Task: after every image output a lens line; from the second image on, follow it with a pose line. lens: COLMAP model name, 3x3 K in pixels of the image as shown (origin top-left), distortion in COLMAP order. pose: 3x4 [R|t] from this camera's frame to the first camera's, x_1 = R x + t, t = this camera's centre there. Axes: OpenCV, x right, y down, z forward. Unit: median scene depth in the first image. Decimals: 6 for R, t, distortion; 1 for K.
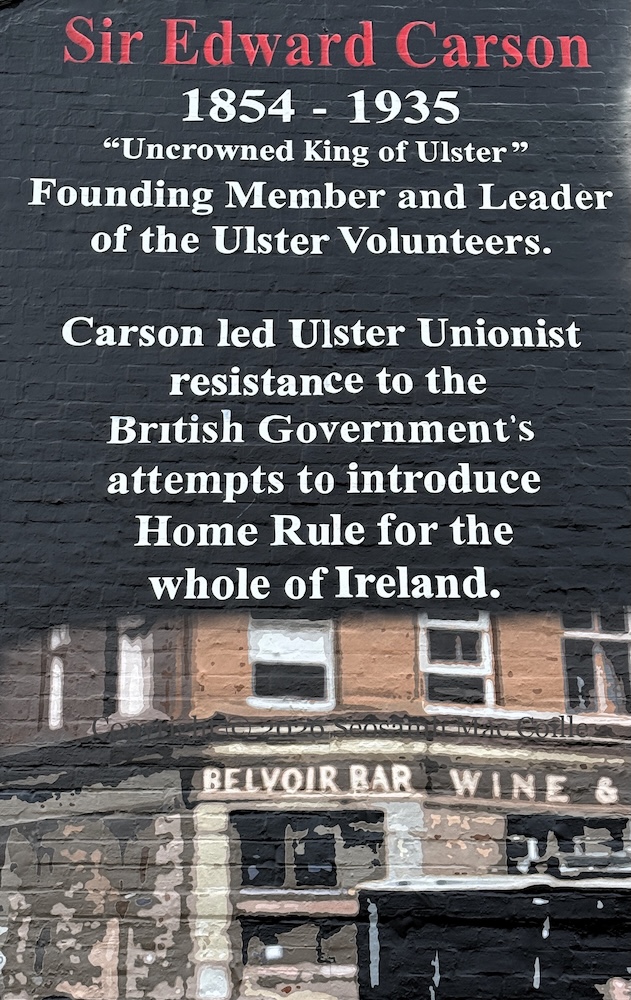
lens RADIAL K [[1836.0, 0, 333.4], [0, 1836.0, 506.3], [0, 0, 1]] dist [0.143742, 0.000000]
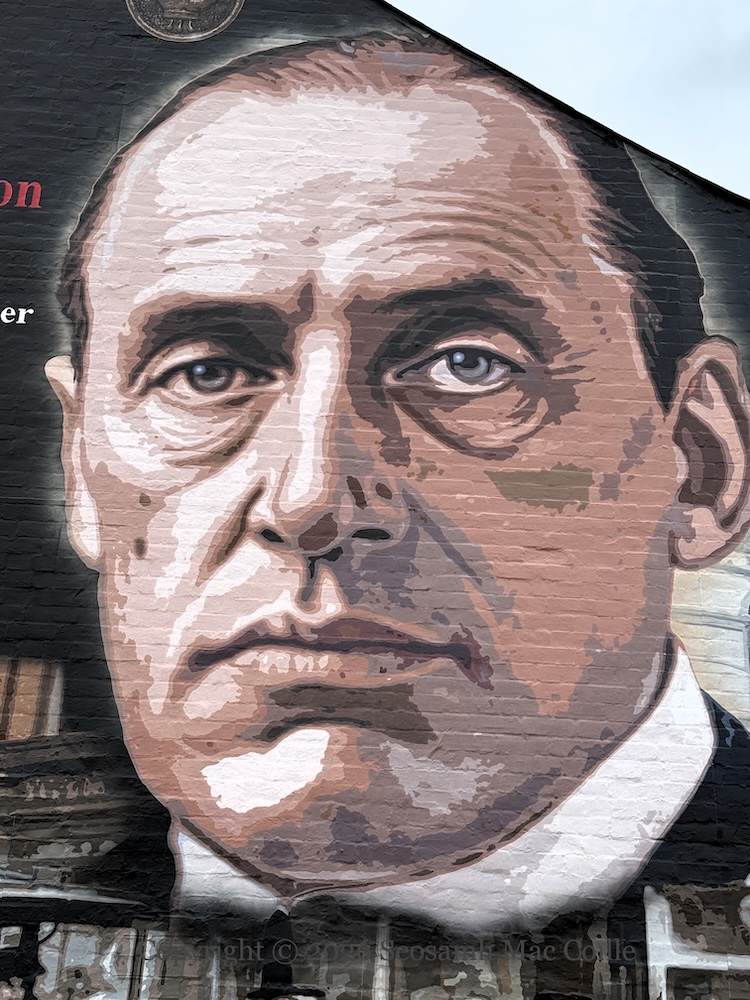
lens RADIAL K [[1569.9, 0, 375.7], [0, 1569.9, 502.4], [0, 0, 1]] dist [0.141500, 0.000000]
pose [[0.998926, 0.041240, -0.021106, 0.438737], [-0.042417, 0.997372, -0.058742, 0.006280], [0.018628, 0.059574, 0.998050, -0.015958]]
